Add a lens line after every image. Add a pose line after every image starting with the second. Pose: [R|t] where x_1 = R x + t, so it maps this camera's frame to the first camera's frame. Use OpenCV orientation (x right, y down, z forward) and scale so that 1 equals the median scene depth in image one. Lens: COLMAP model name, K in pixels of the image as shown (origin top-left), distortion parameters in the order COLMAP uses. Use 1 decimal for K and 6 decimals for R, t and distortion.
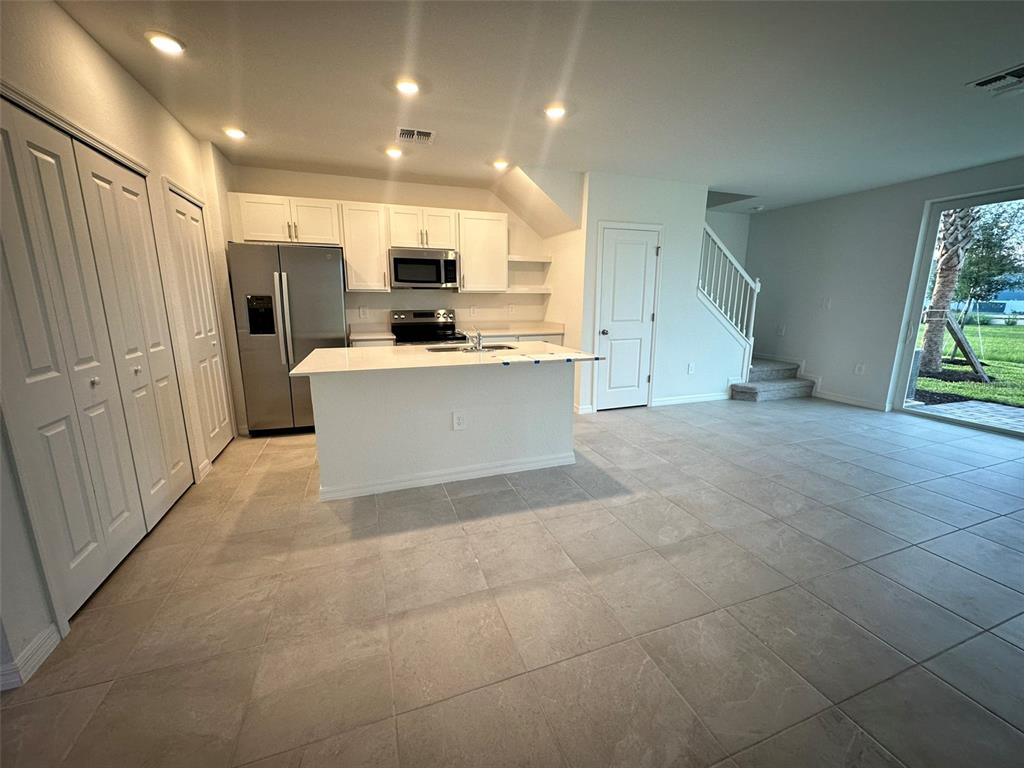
lens RADIAL K [[408.8, 0, 512.0], [0, 408.8, 384.0], [0, 0, 1]] dist [-0.001080, 0.000770]
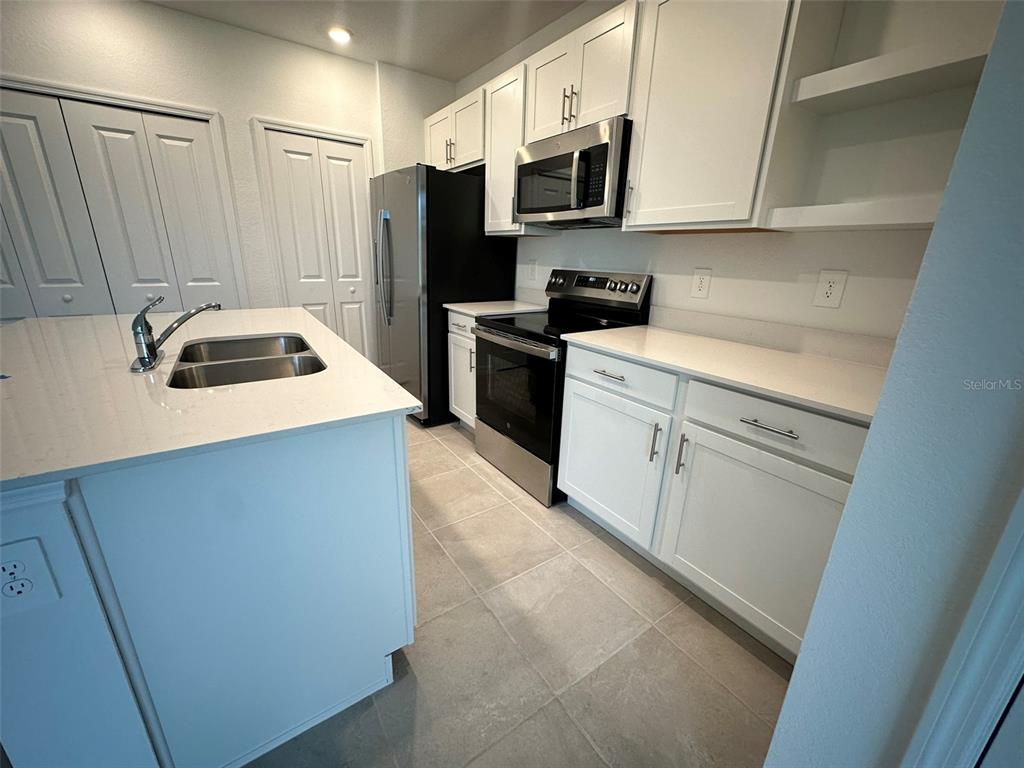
lens RADIAL K [[408.8, 0, 512.0], [0, 408.8, 384.0], [0, 0, 1]] dist [-0.001080, 0.000770]
pose [[0.253394, 0.297607, -0.920446, 0.301536], [-0.225308, 0.943489, 0.243031, -0.179110], [0.940759, 0.145802, 0.306128, 0.920011]]
